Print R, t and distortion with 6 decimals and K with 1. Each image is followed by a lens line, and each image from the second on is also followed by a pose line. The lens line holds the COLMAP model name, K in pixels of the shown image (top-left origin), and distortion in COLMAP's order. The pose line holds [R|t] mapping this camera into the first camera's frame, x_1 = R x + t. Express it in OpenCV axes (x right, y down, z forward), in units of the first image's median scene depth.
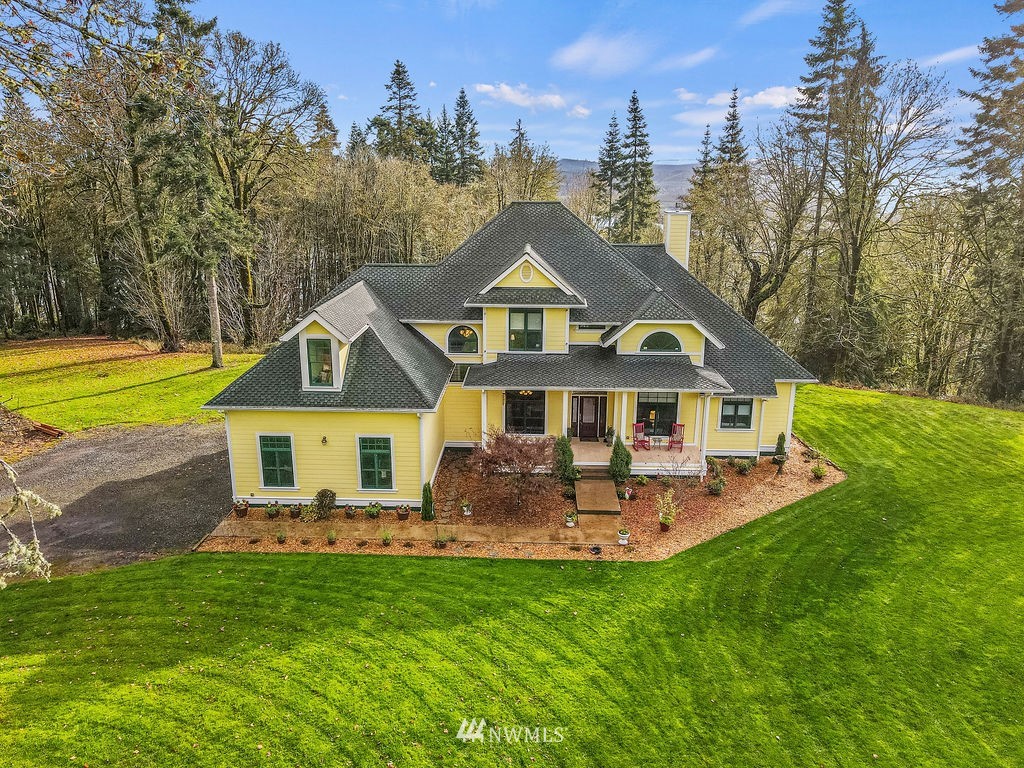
lens RADIAL K [[738.8, 0, 507.2], [0, 738.8, 384.2], [0, 0, 1]] dist [0.036398, -0.003788]
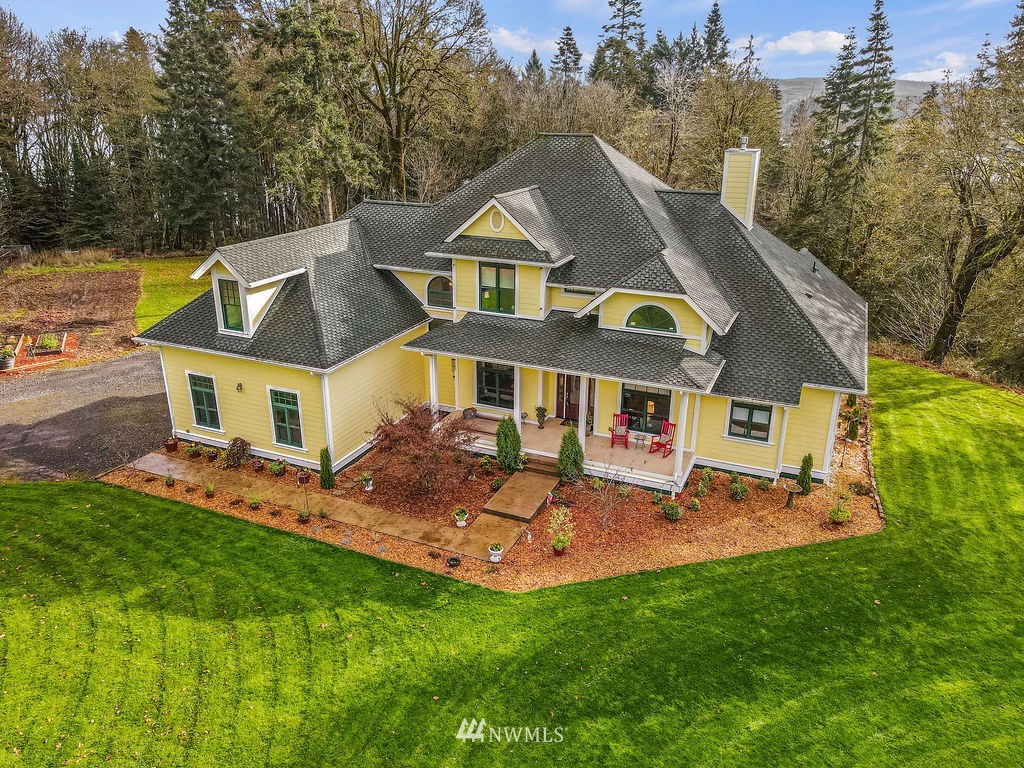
lens RADIAL K [[738.8, 0, 513.3], [0, 738.8, 383.2], [0, 0, 1]] dist [0.036398, -0.003788]
pose [[0.929273, 0.131604, -0.345154, 0.376260], [-0.101345, 0.989361, 0.104377, -0.059465], [0.355218, -0.062015, 0.932724, 0.216355]]
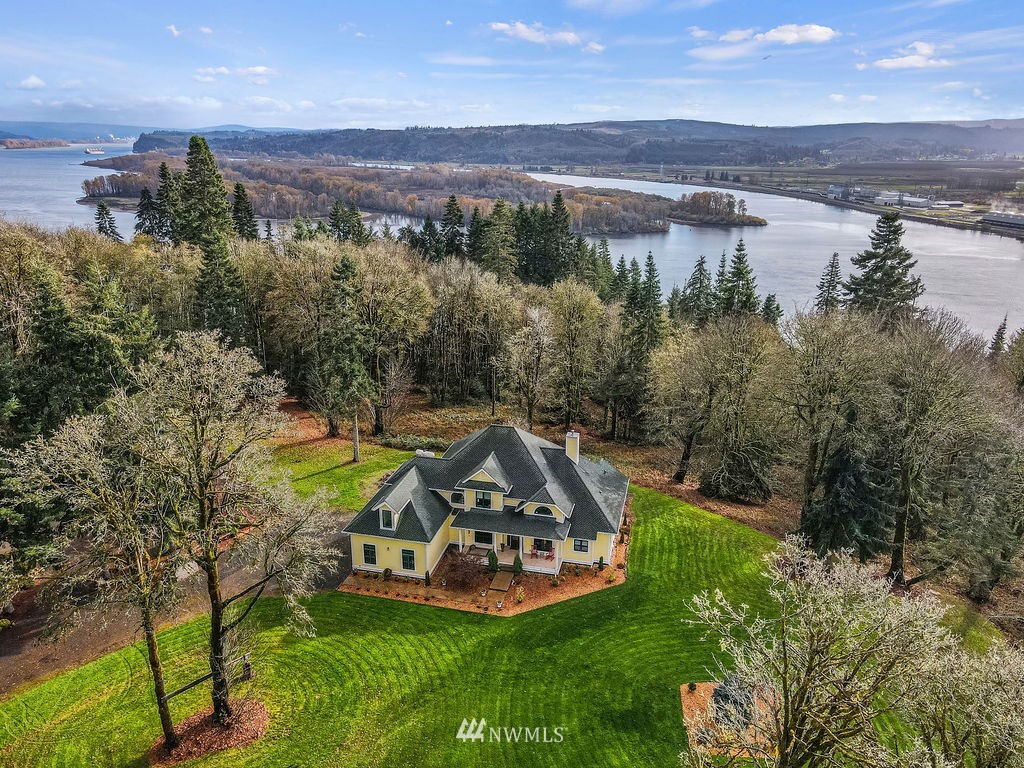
lens RADIAL K [[738.8, 0, 512.9], [0, 738.8, 394.0], [0, 0, 1]] dist [0.036398, -0.003788]
pose [[0.980800, 0.067998, -0.182778, 0.523552], [-0.056903, 0.996243, 0.065279, -0.566944], [0.186530, -0.053625, 0.980985, -1.190979]]
